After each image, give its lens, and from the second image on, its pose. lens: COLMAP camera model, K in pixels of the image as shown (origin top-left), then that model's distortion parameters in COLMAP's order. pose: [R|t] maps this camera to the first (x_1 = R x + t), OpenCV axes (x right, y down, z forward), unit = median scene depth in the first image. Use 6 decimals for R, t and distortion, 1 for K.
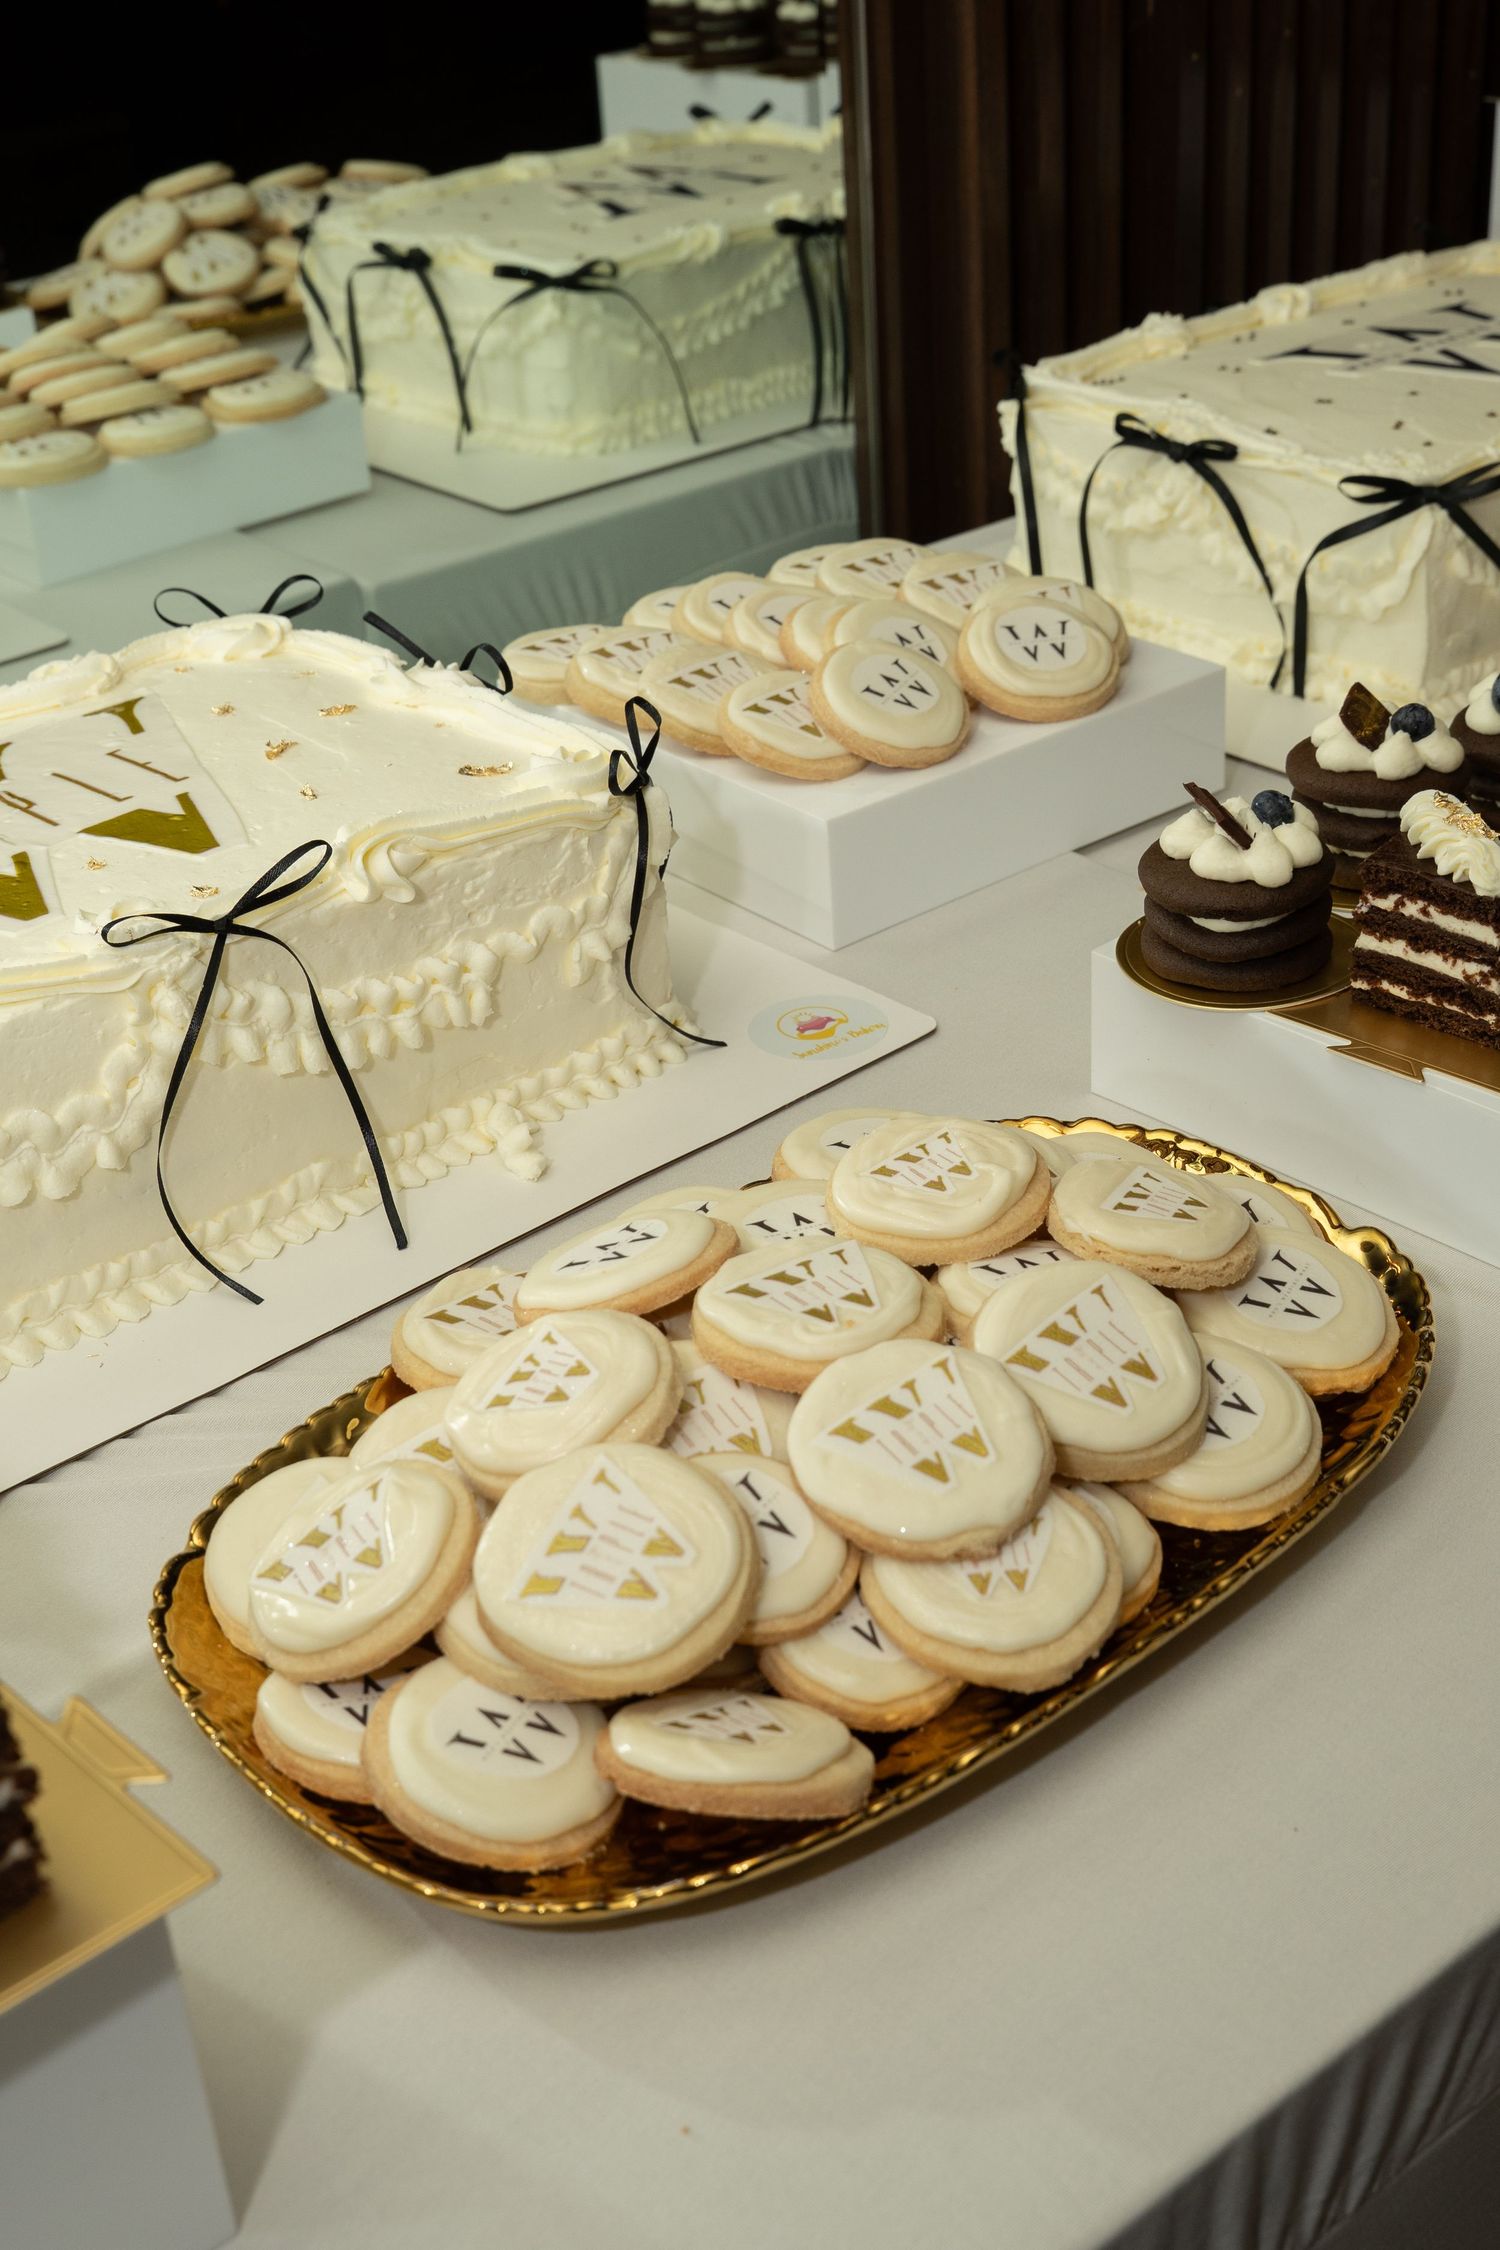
lens RADIAL K [[2862.9, 0, 750.2], [0, 2862.9, 1127.0], [0, 0, 1]] dist [-0.037024, 0.000000]
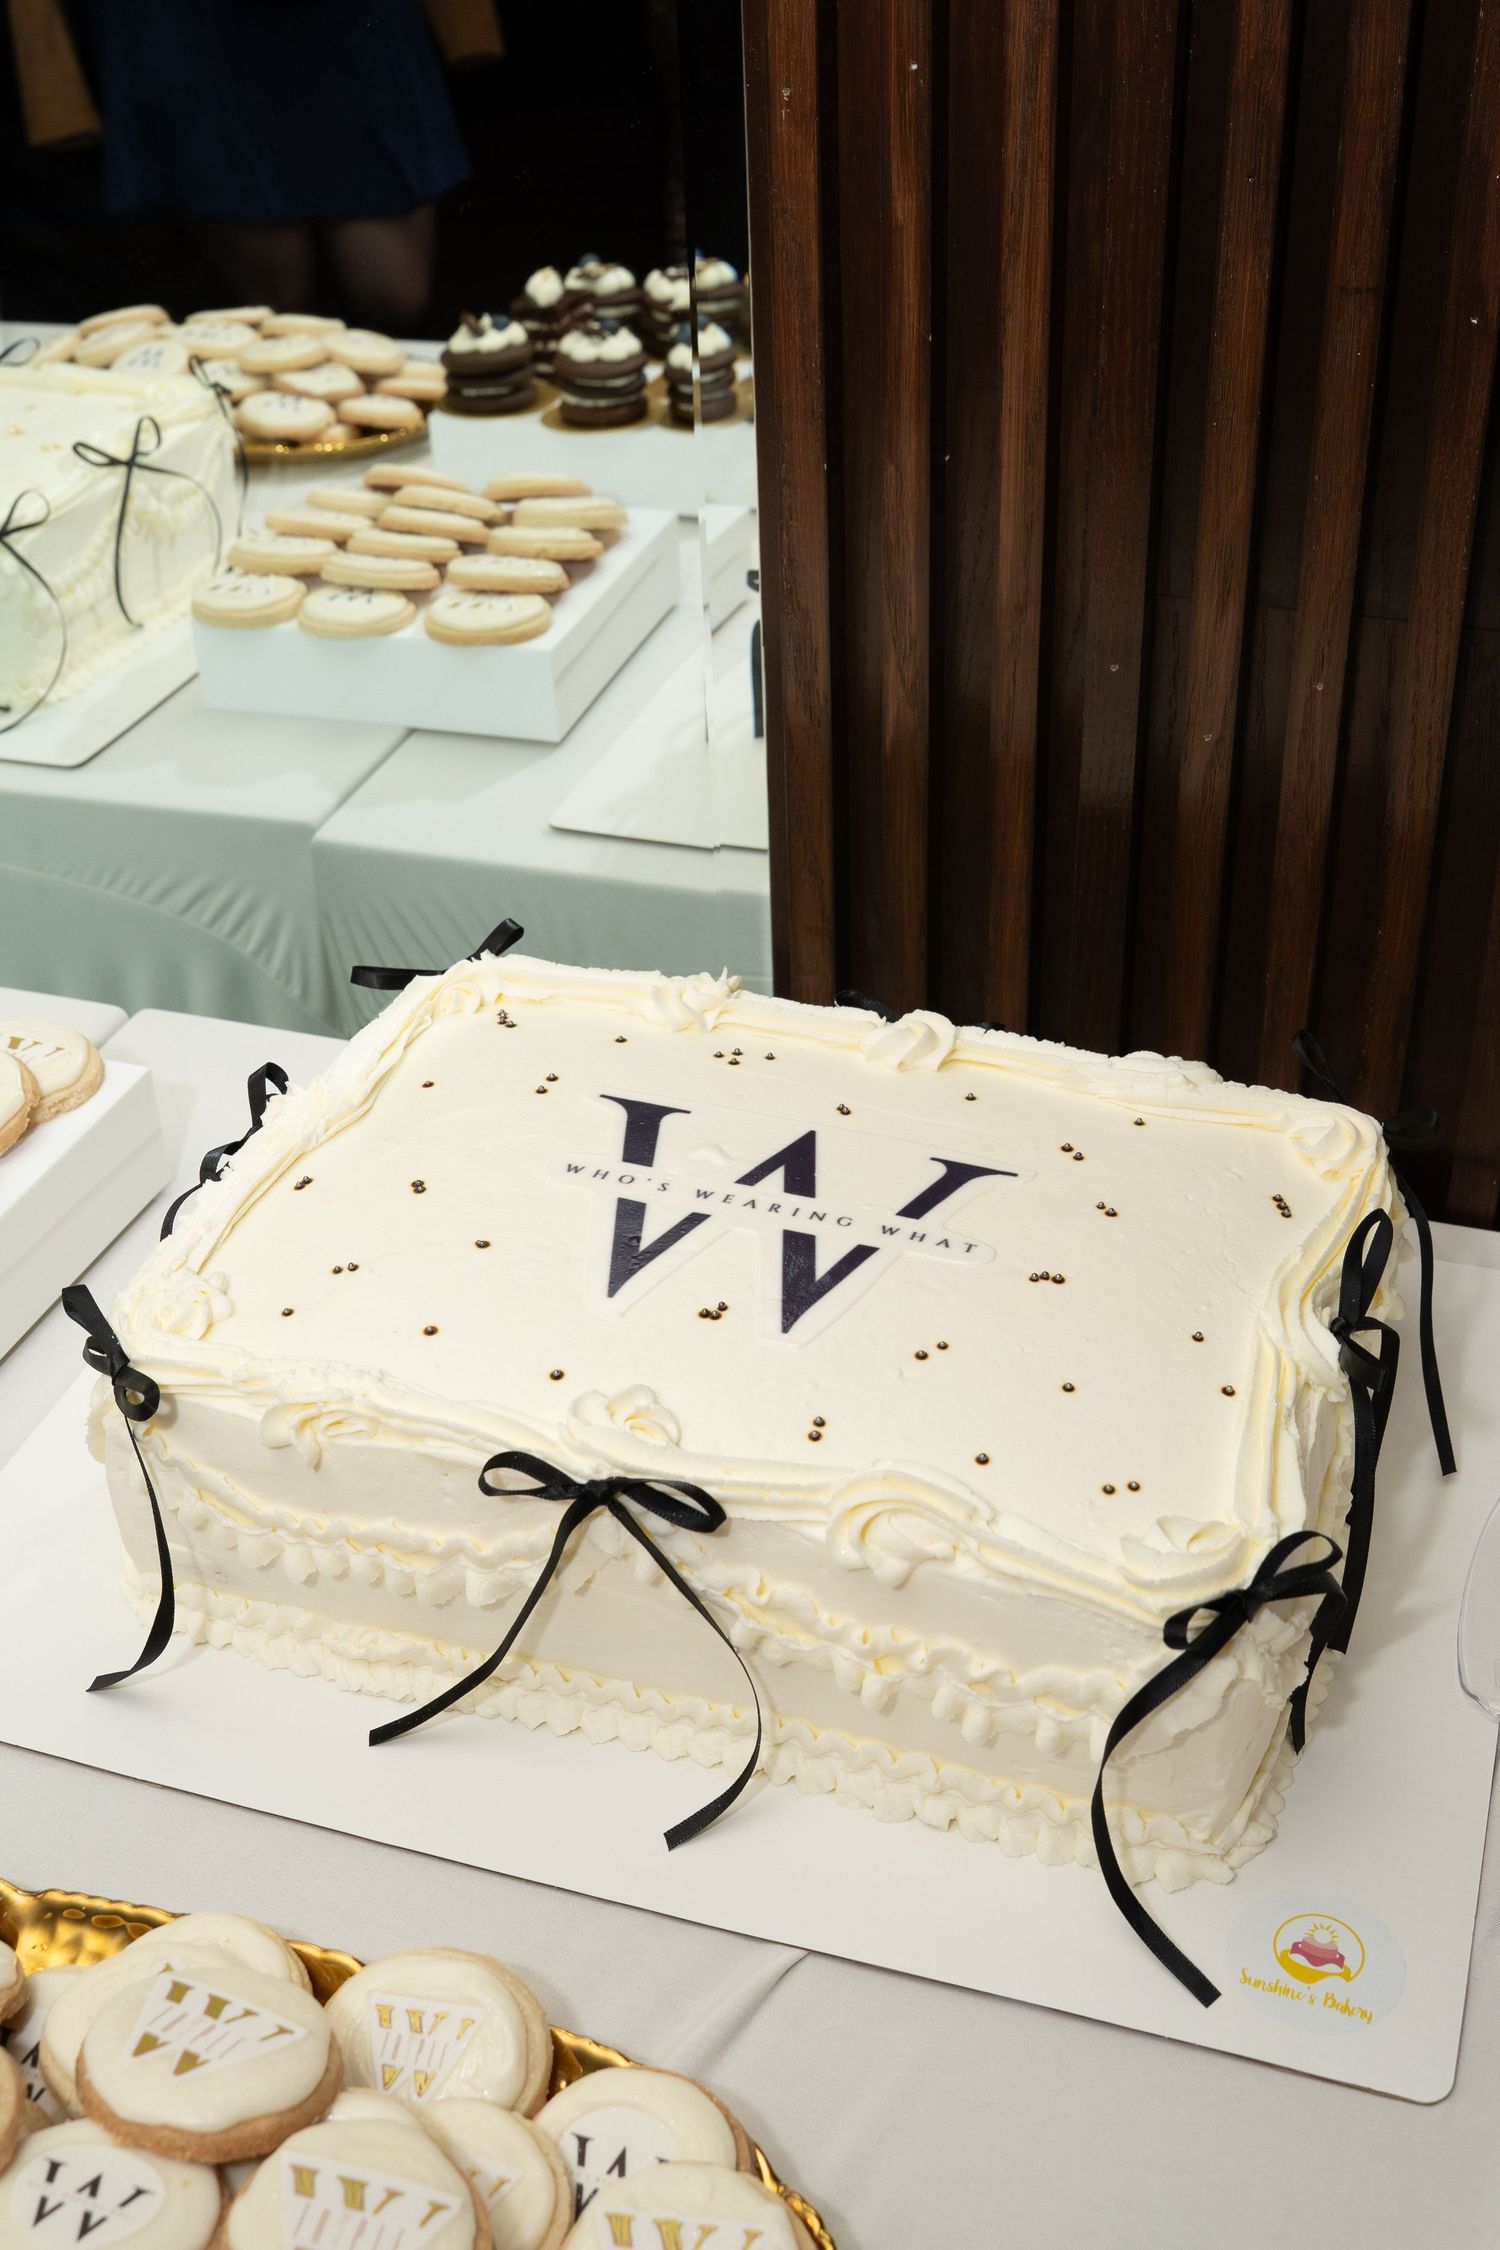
lens RADIAL K [[2552.0, 0, 750.4], [0, 2552.0, 1123.0], [0, 0, 1]] dist [-0.074521, 0.000000]
pose [[0.517706, 0.506000, -0.689888, 0.725288], [-0.419499, 0.852905, 0.310764, -0.535211], [0.745655, 0.128523, 0.653820, 0.670315]]
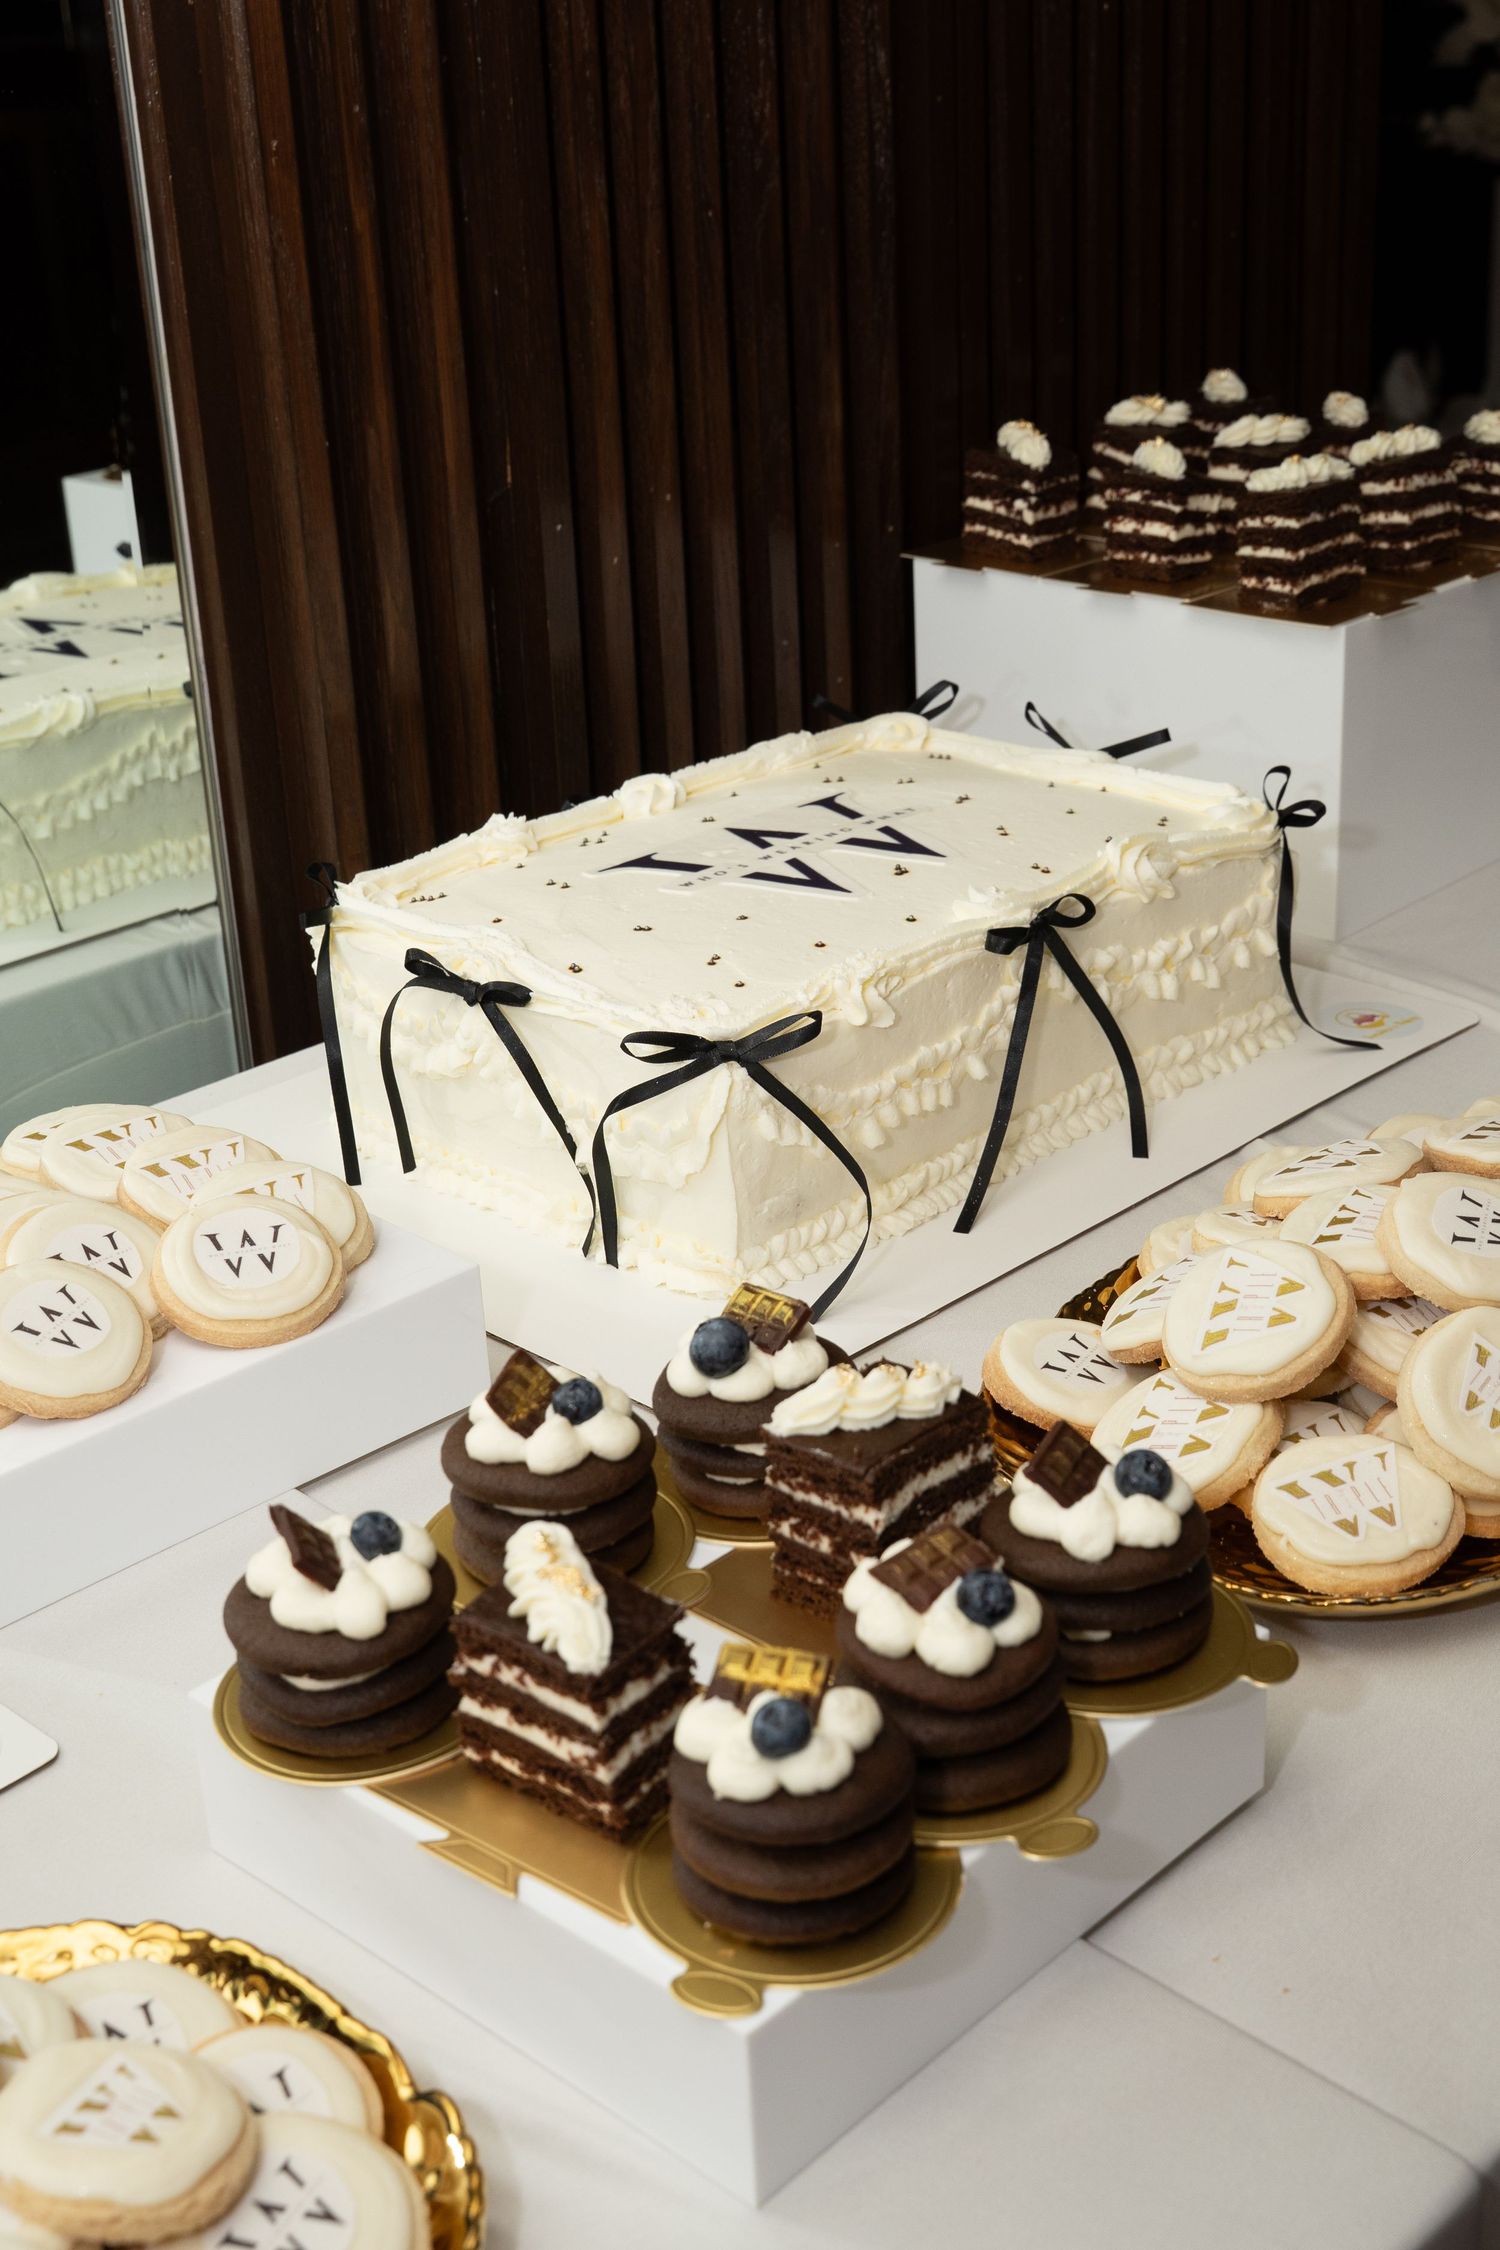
lens RADIAL K [[2862.9, 0, 749.9], [0, 2862.9, 1124.3], [0, 0, 1]] dist [-0.037024, 0.000000]
pose [[0.996809, -0.022705, 0.076532, 0.174171], [0.030197, 0.994708, -0.098201, -0.109447], [-0.073897, 0.100198, 0.992219, 0.112793]]
